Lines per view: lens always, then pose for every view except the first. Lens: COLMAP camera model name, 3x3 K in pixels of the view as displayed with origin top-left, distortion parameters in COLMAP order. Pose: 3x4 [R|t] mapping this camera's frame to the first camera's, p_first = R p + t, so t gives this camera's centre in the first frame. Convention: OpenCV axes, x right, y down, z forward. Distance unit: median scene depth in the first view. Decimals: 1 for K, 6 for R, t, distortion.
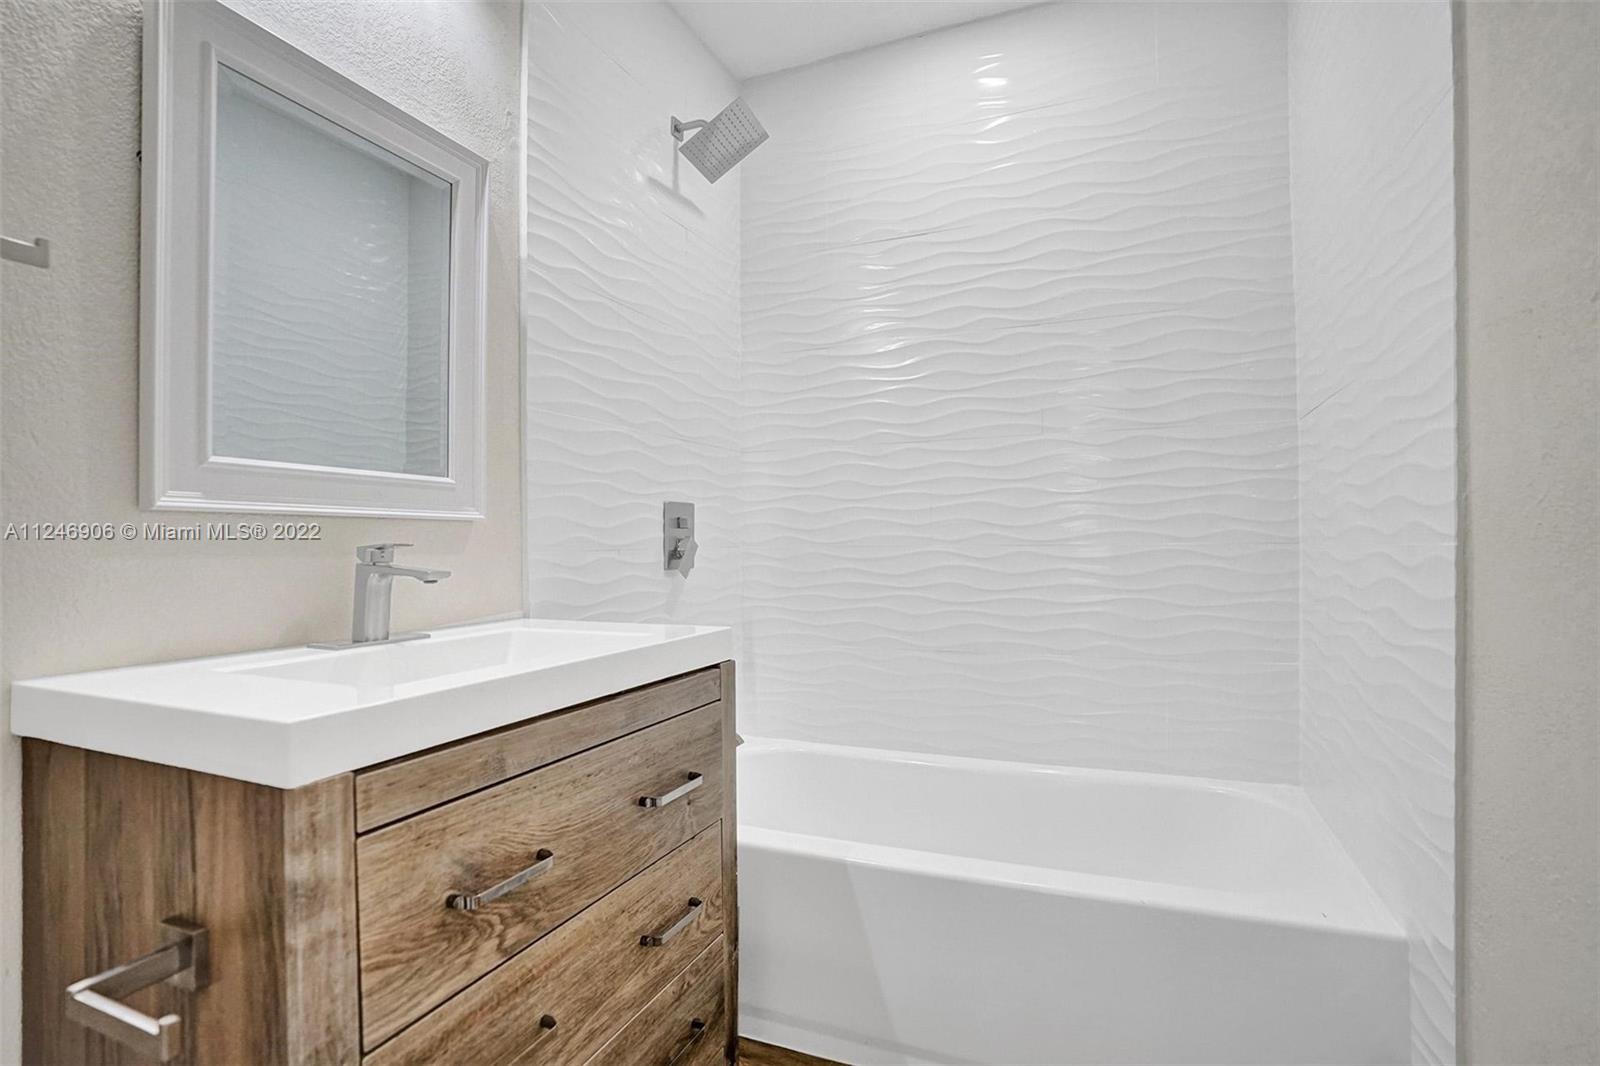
lens RADIAL K [[753.5, 0, 794.7], [0, 753.5, 538.5], [0, 0, 1]] dist [-0.066322, 0.024392]
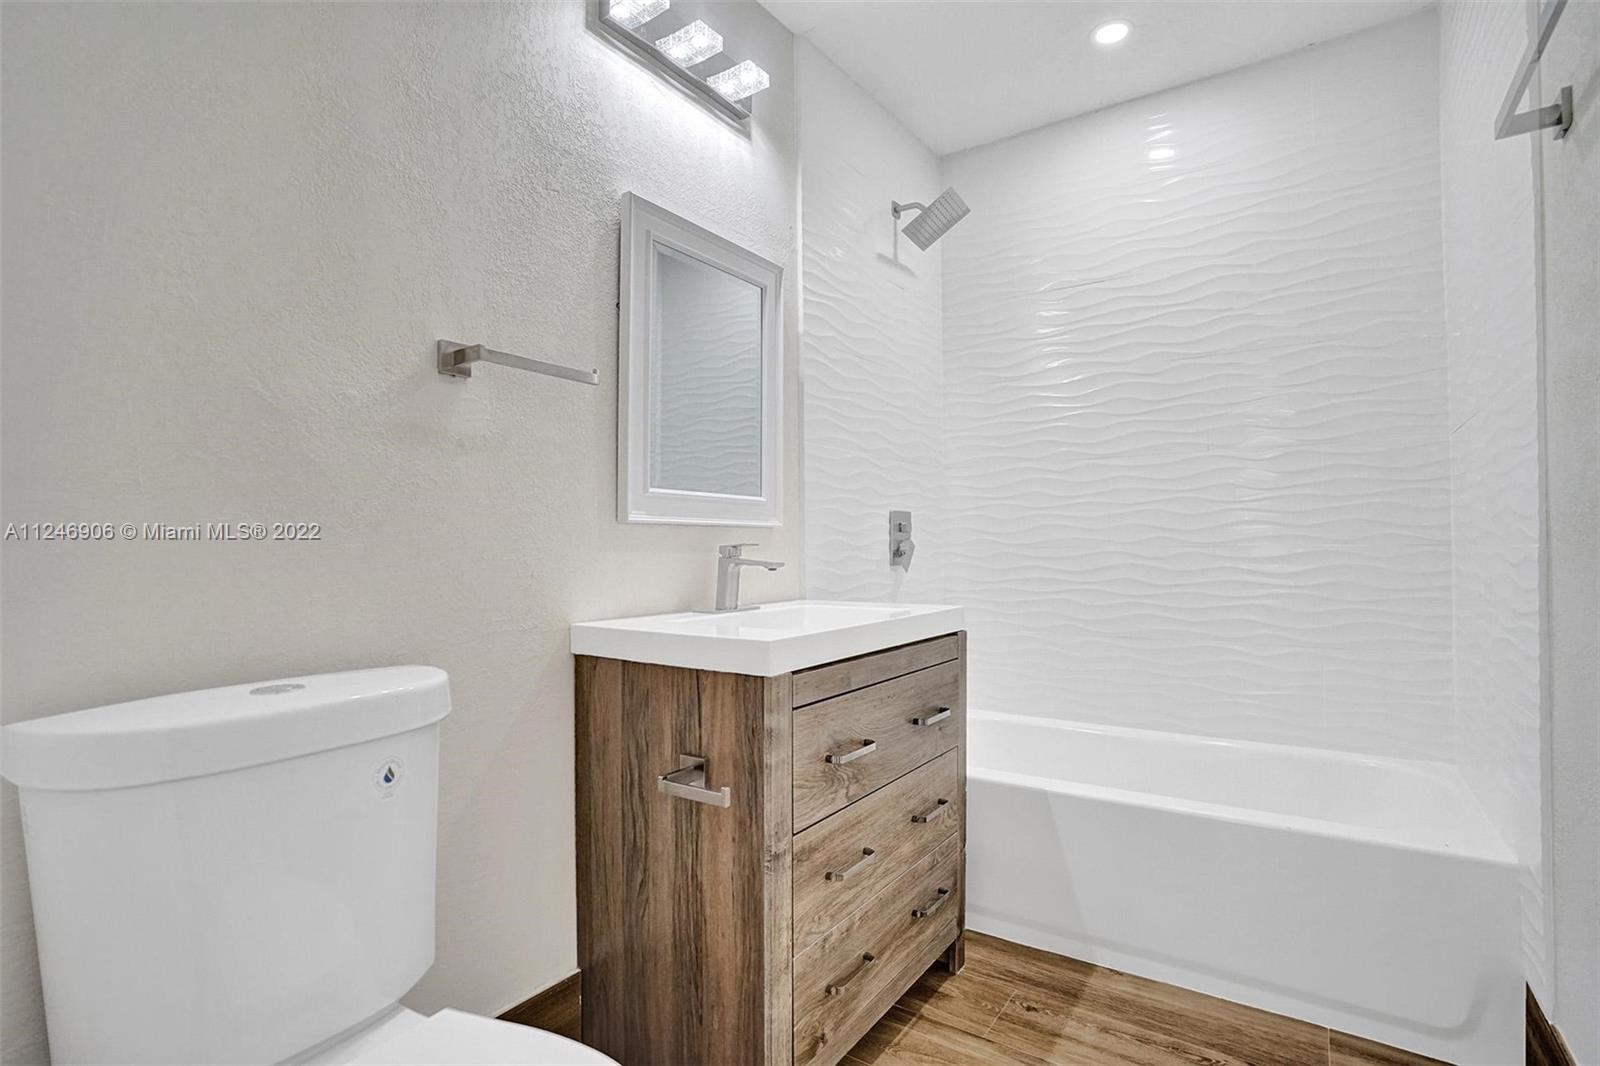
lens RADIAL K [[755.7, 0, 804.1], [0, 755.7, 538.8], [0, 0, 1]] dist [-0.085230, 0.037760]
pose [[0.982357, 0.000595, -0.187013, -0.143621], [-0.000941, 0.999998, -0.001765, -0.000094], [0.187011, 0.001910, 0.982356, -0.475904]]
